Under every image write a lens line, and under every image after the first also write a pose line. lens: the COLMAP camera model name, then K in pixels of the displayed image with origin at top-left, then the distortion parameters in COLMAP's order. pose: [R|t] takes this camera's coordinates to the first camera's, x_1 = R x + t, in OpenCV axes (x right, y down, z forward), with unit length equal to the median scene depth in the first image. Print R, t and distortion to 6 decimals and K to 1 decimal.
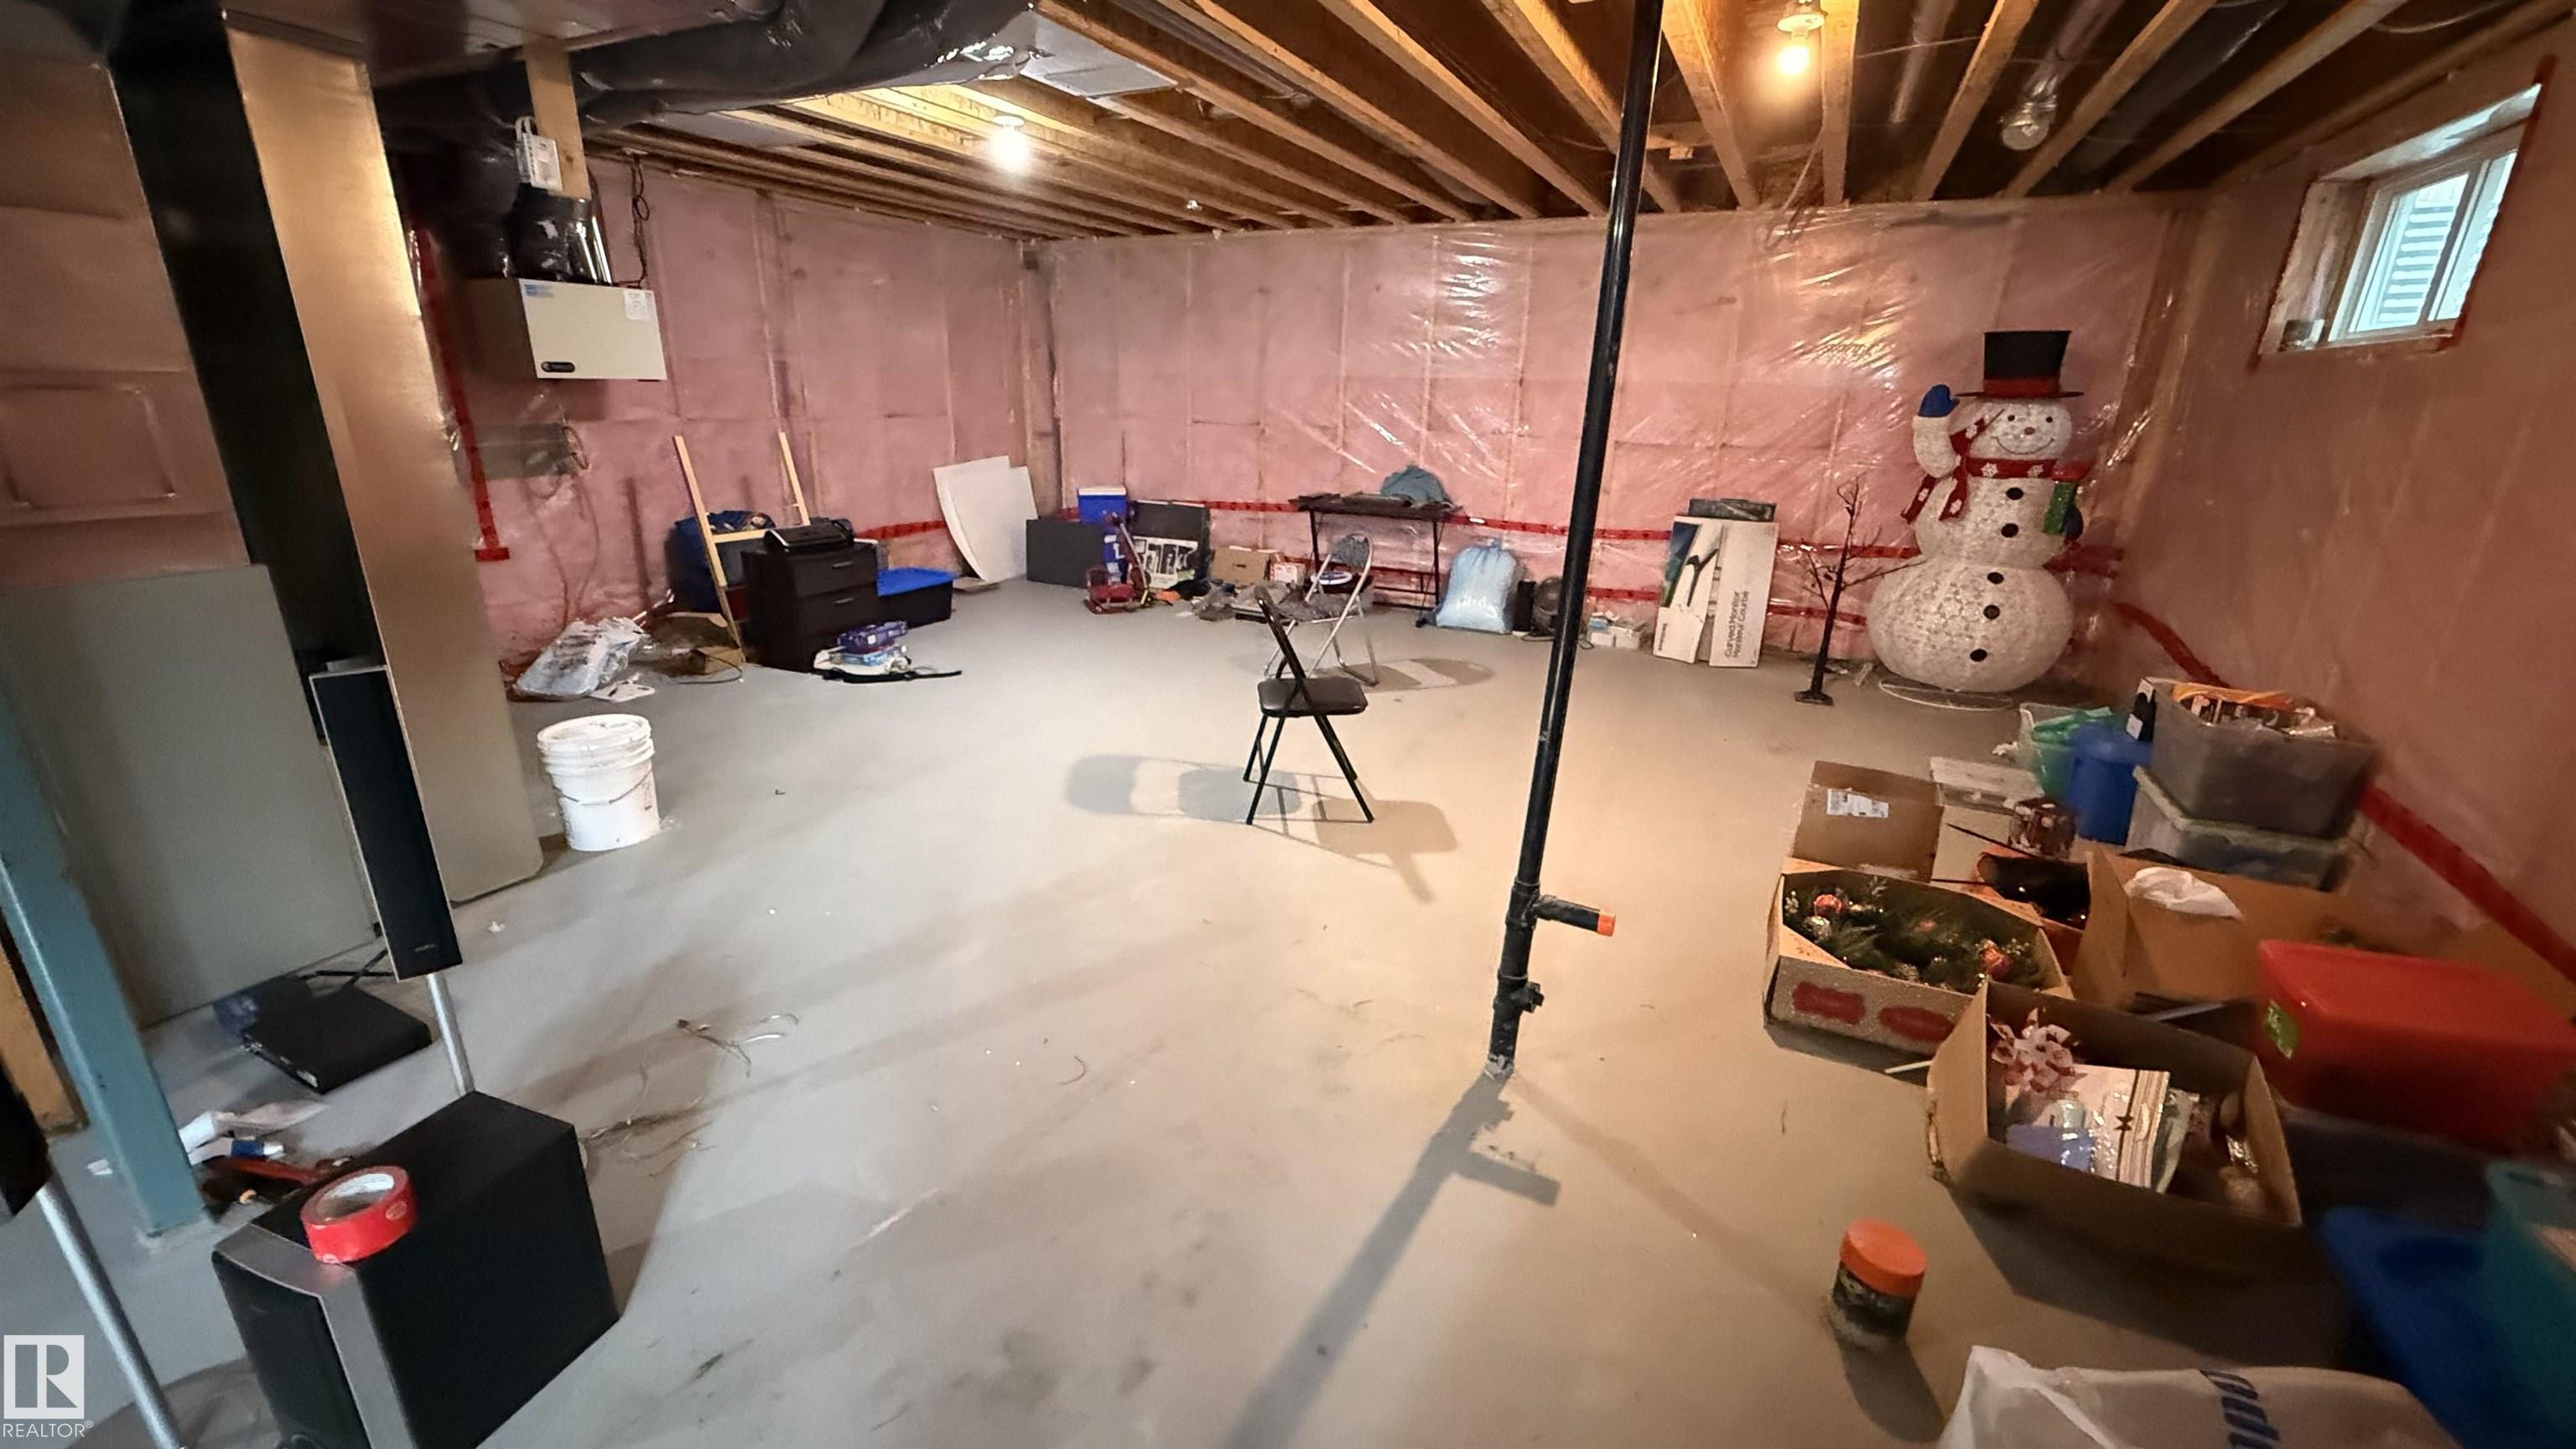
lens RADIAL K [[1027.2, 0, 1290.2], [0, 1027.2, 730.0], [0, 0, 1]] dist [0.003021, -0.000195]
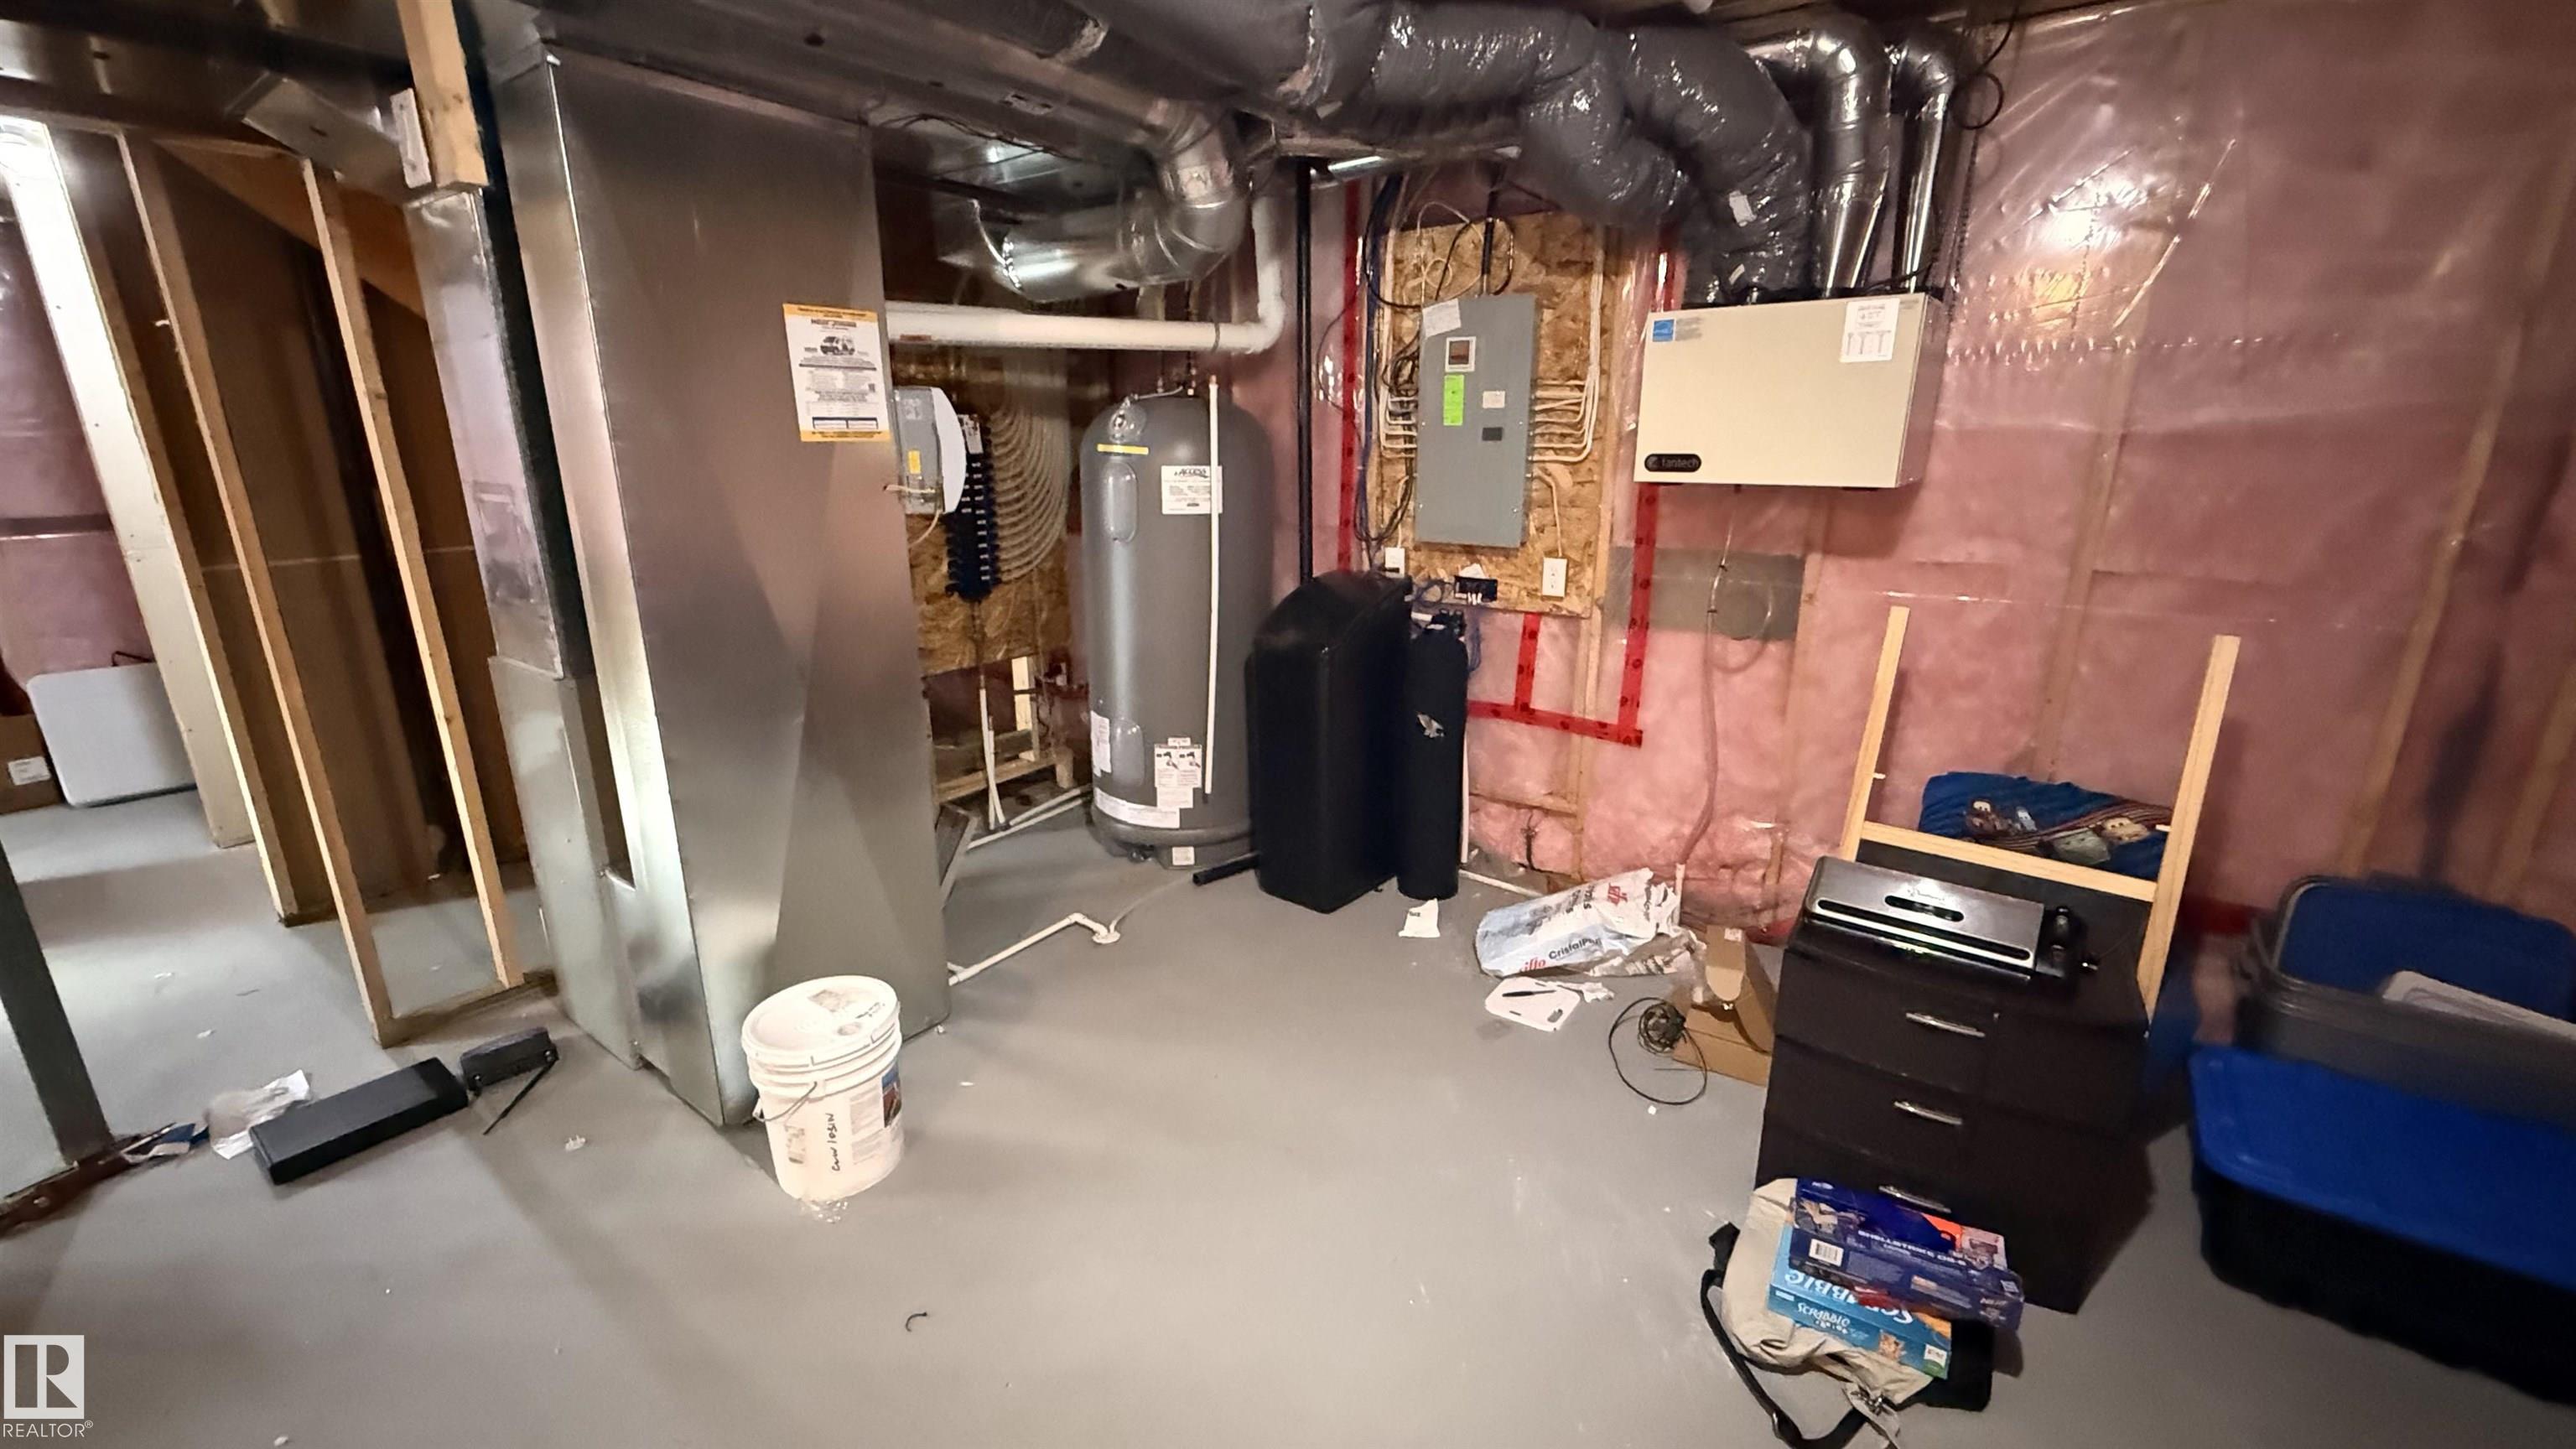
lens RADIAL K [[1027.2, 0, 1282.2], [0, 1027.2, 731.4], [0, 0, 1]] dist [0.003021, -0.000195]
pose [[-0.180455, 0.252790, -0.950544, -0.100818], [-0.313073, 0.901384, 0.299152, -0.303662], [0.932427, 0.351573, -0.083518, 0.850030]]
